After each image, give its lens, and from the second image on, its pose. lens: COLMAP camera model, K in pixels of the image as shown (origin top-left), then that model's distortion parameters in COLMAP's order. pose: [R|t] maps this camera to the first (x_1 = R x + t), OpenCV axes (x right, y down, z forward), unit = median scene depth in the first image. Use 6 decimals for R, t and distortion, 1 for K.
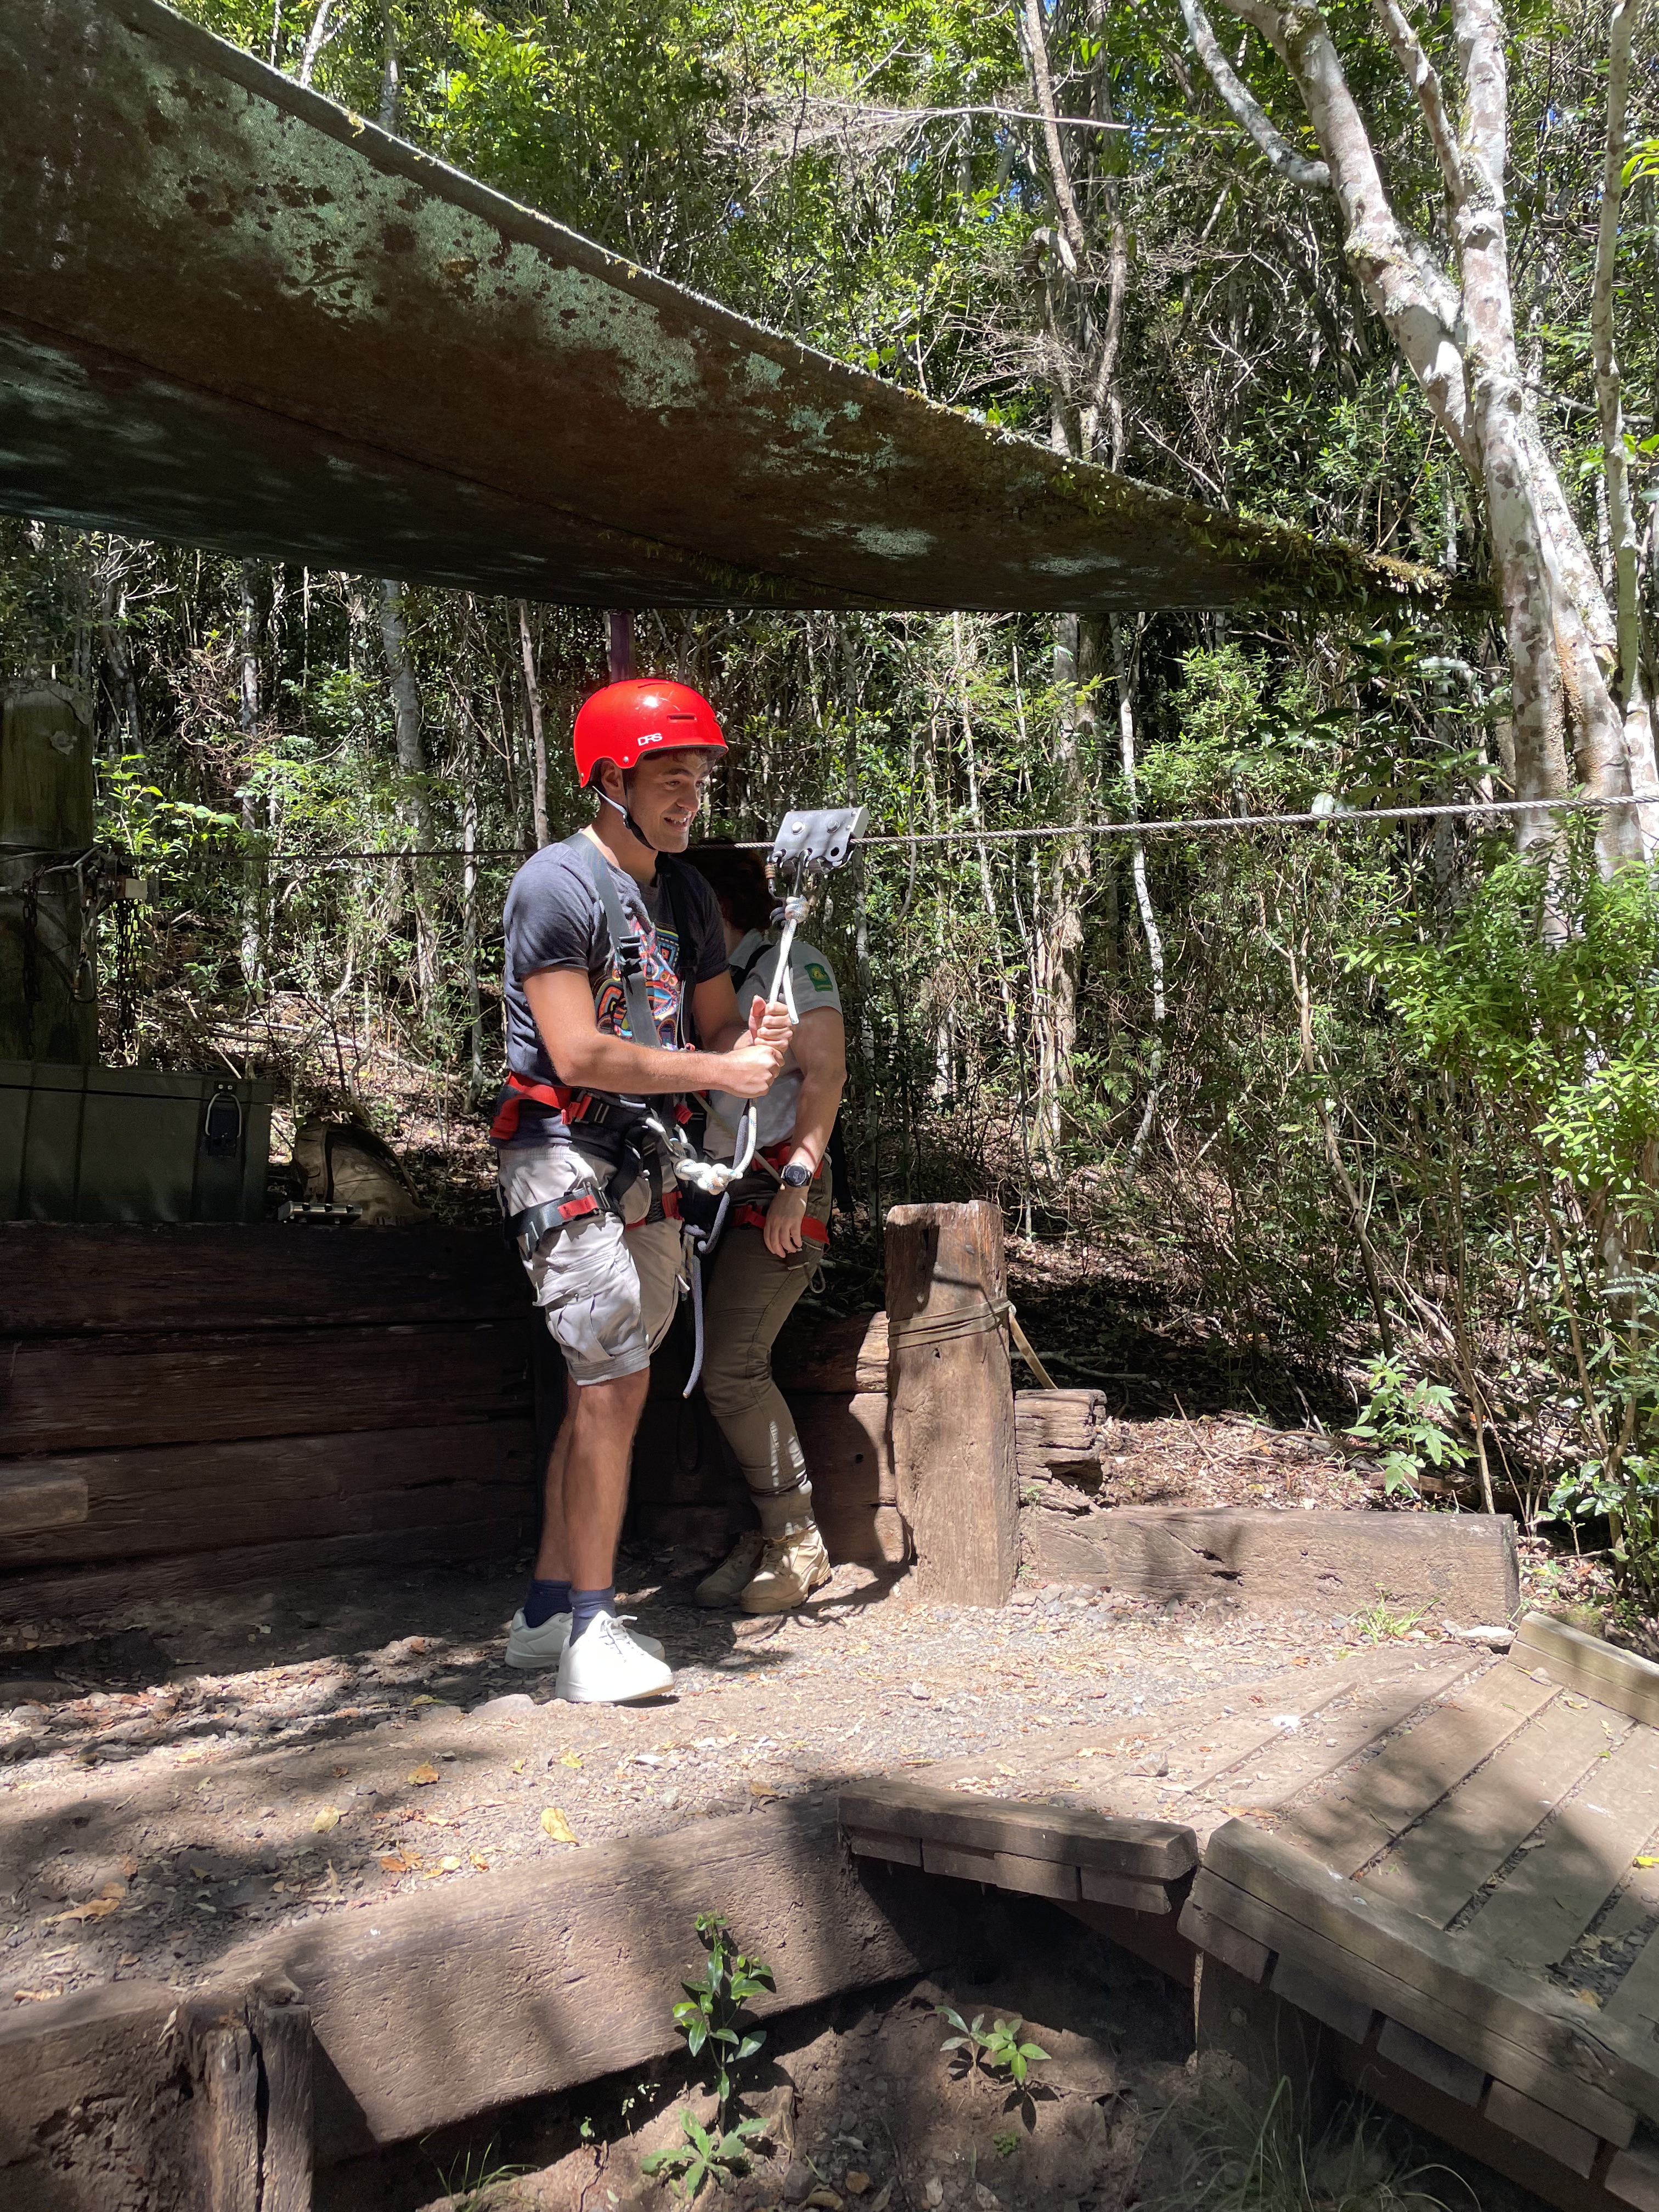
lens RADIAL K [[1707.5, 0, 828.9], [0, 1707.5, 1091.7], [0, 0, 1]] dist [0.081385, -0.104796]
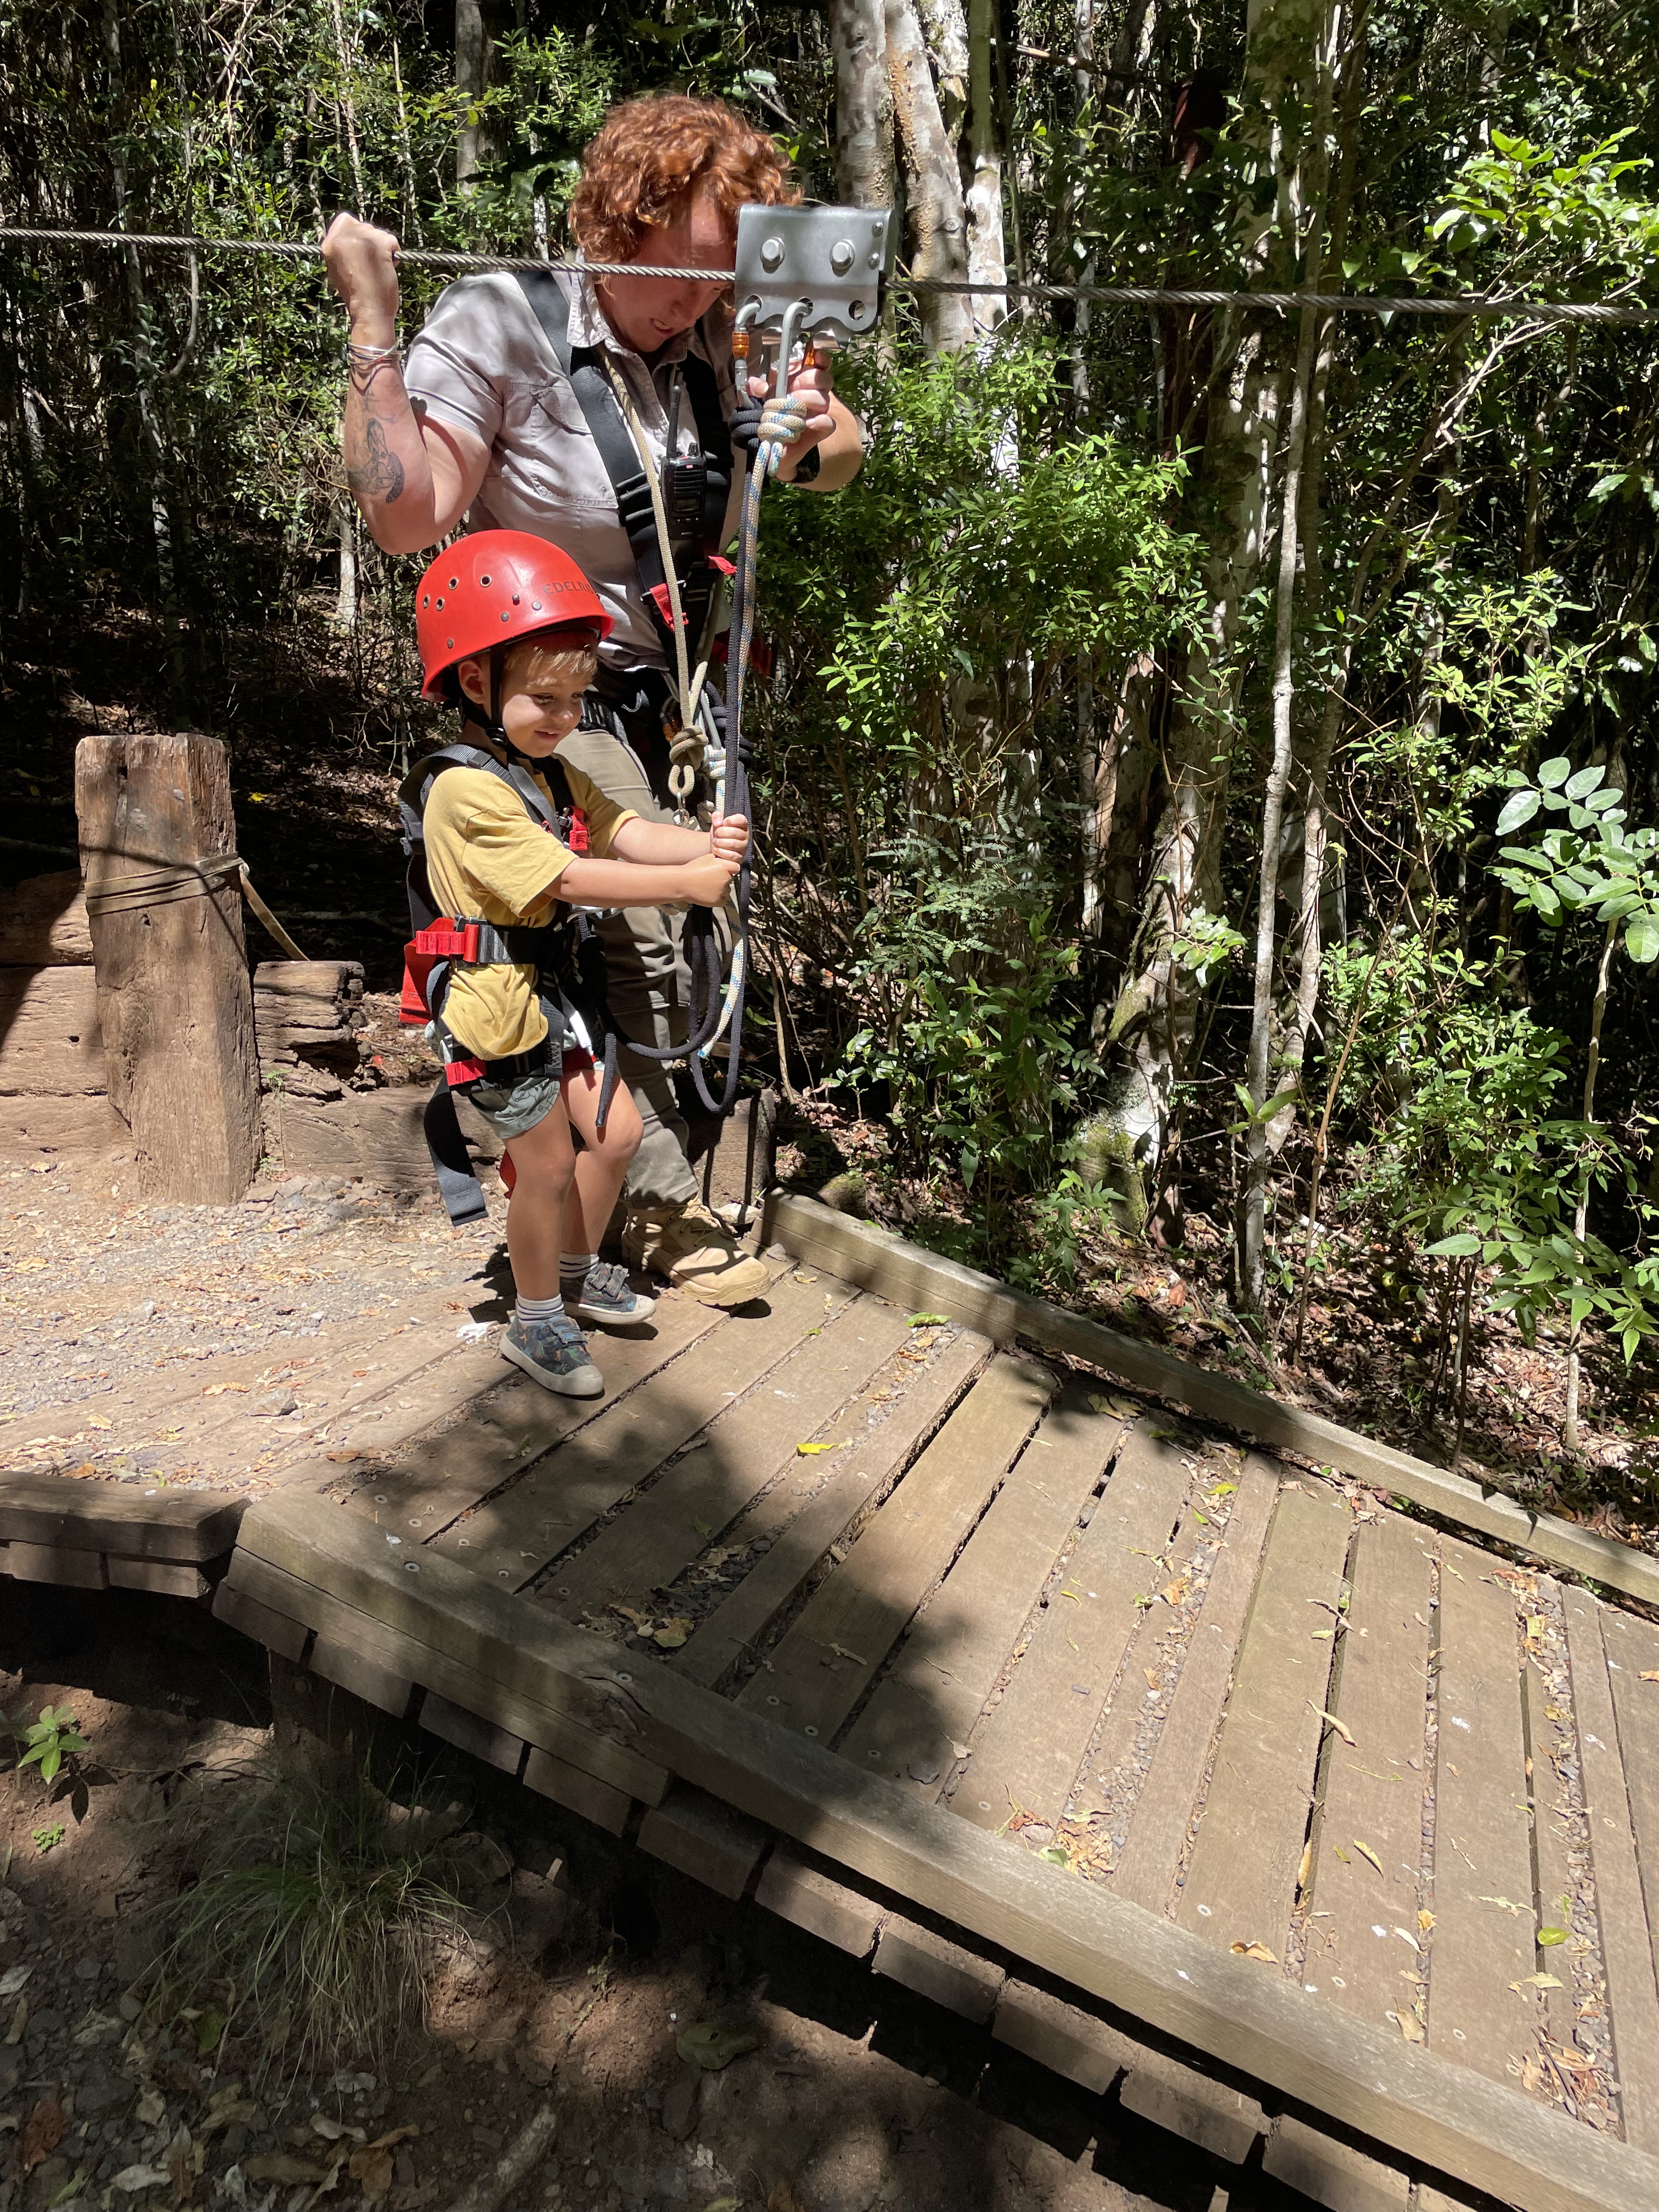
lens RADIAL K [[1694.5, 0, 863.2], [0, 1694.5, 1104.9], [0, 0, 1]] dist [0.096779, -0.133379]
pose [[0.956002, -0.034955, 0.291269, 0.157418], [-0.045584, 0.963116, 0.265198, 0.002885], [-0.289796, -0.266807, 0.919148, 0.115405]]
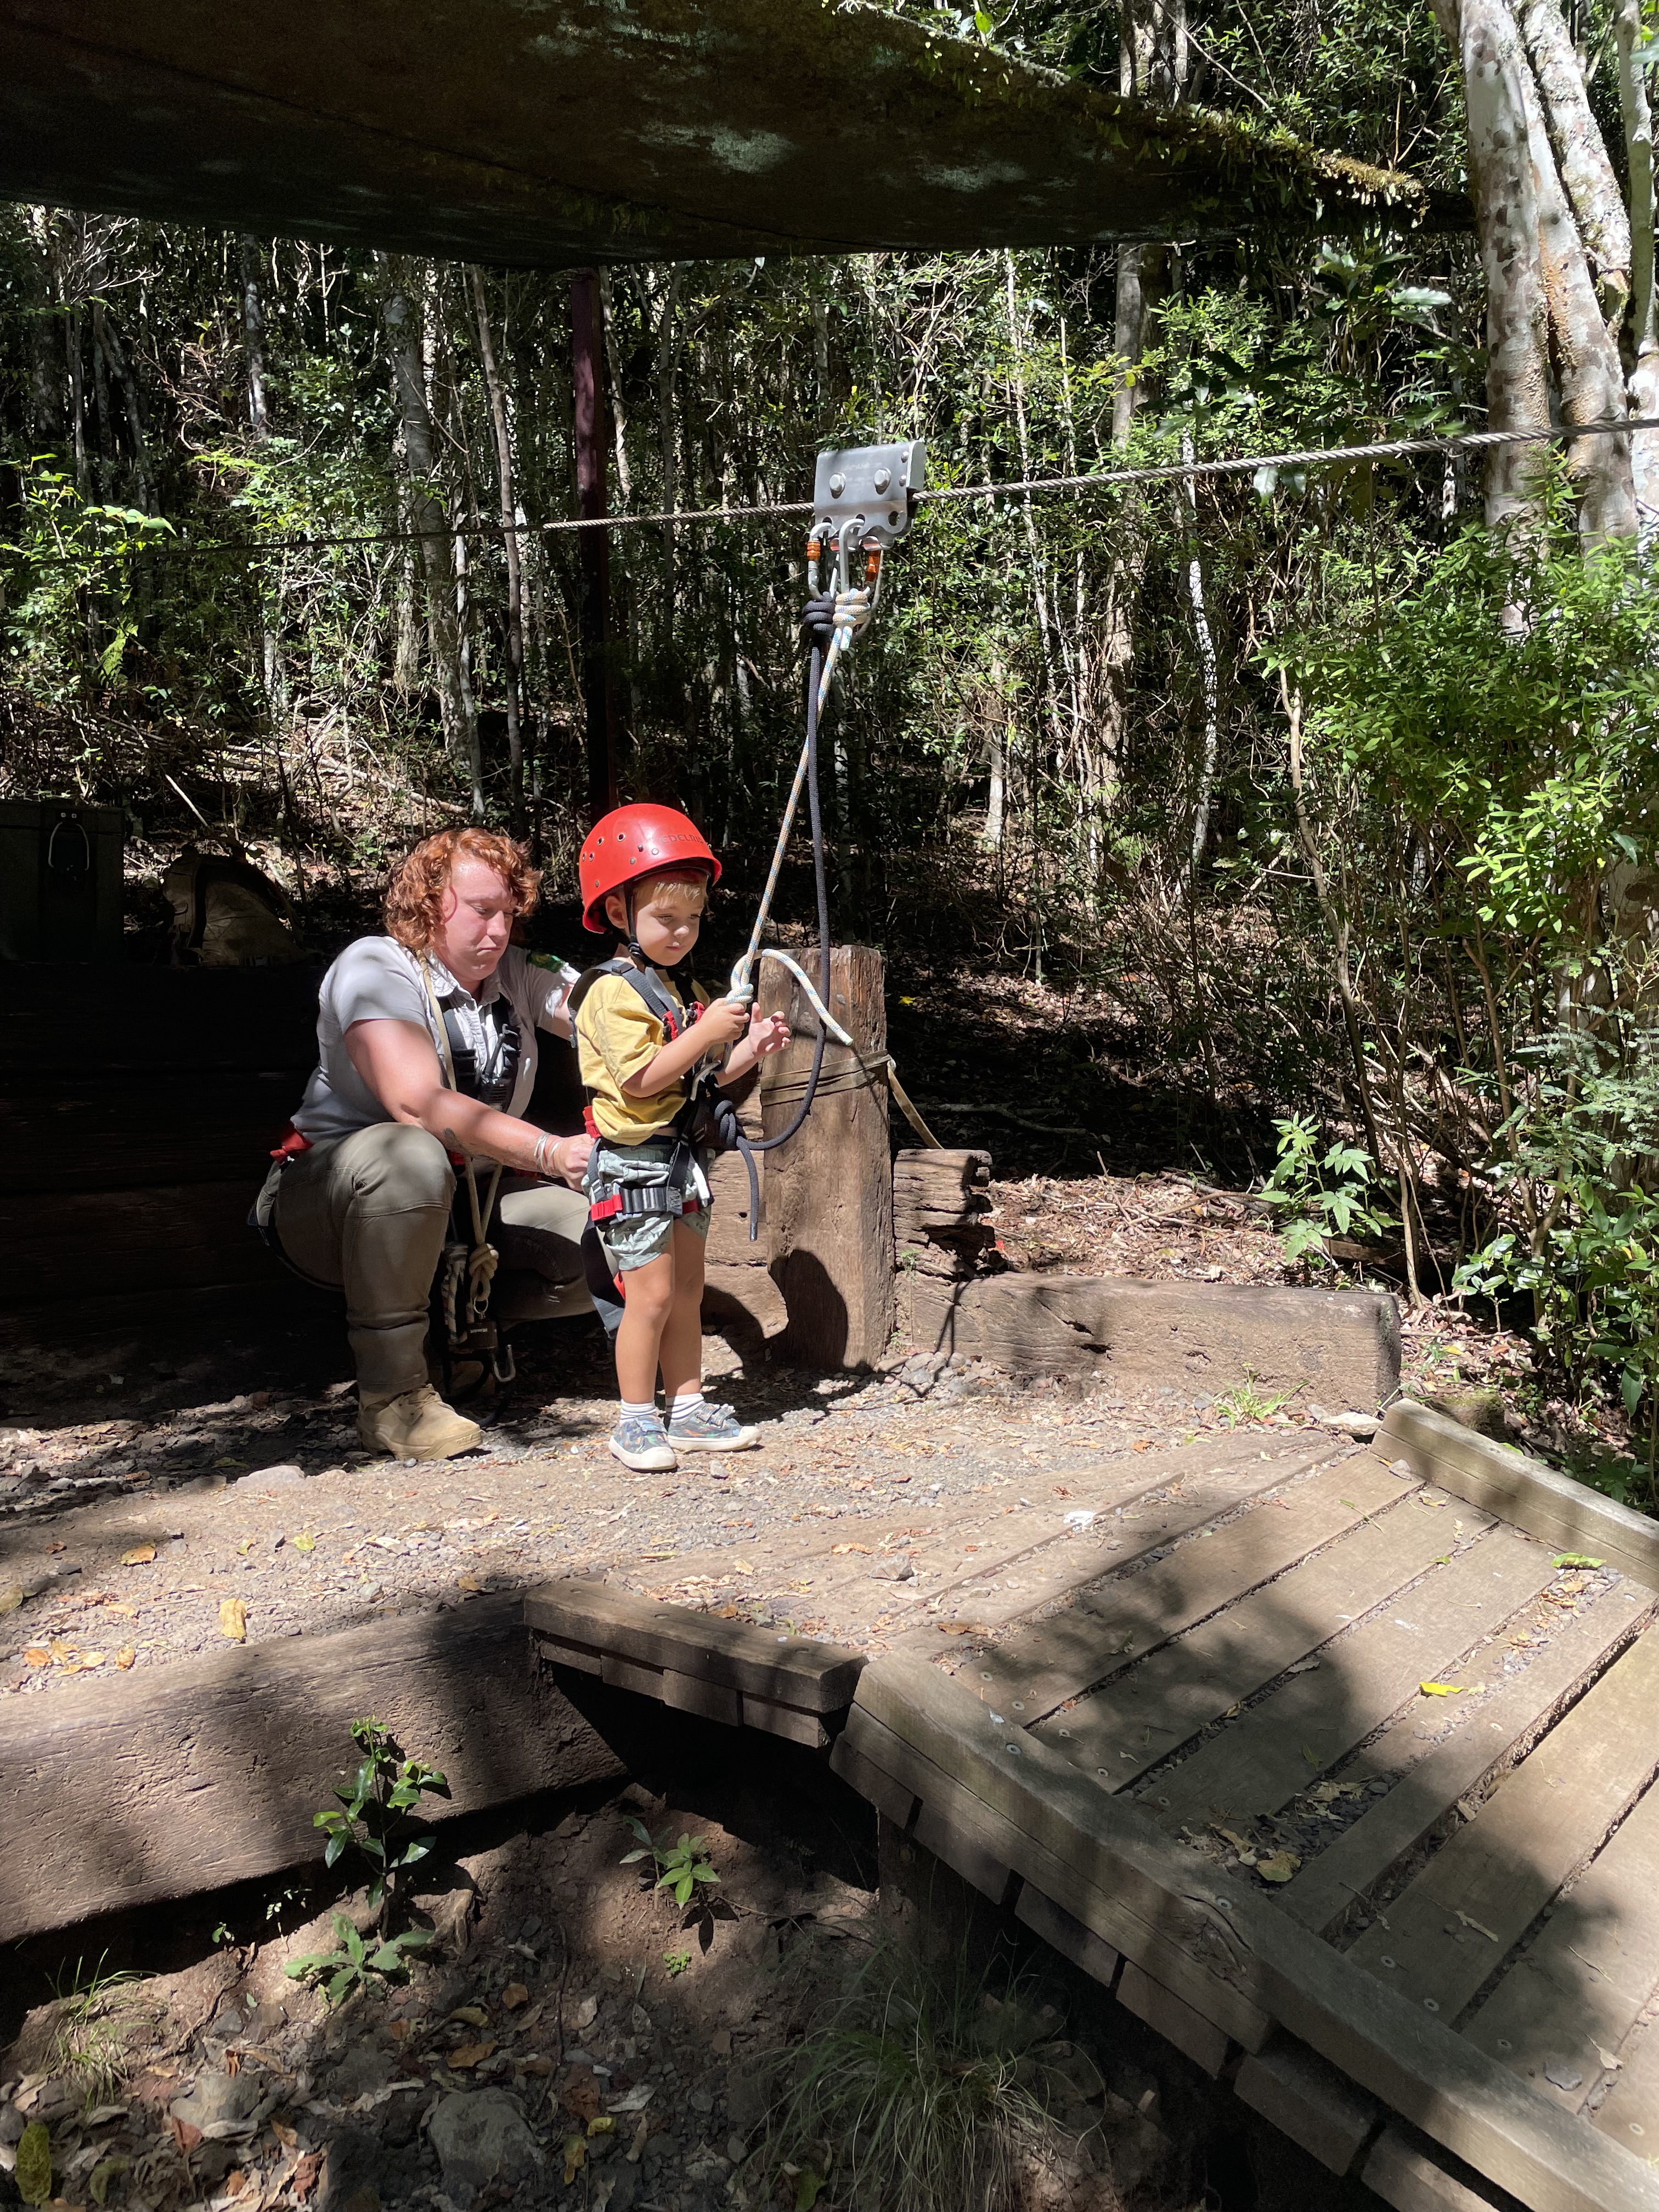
lens RADIAL K [[1689.6, 0, 848.4], [0, 1689.6, 1106.7], [0, 0, 1]] dist [0.087785, -0.113854]
pose [[0.997382, 0.010716, -0.071521, 0.157867], [0.001110, 0.986576, 0.163301, 0.002392], [0.072310, -0.162952, 0.983981, 0.109790]]
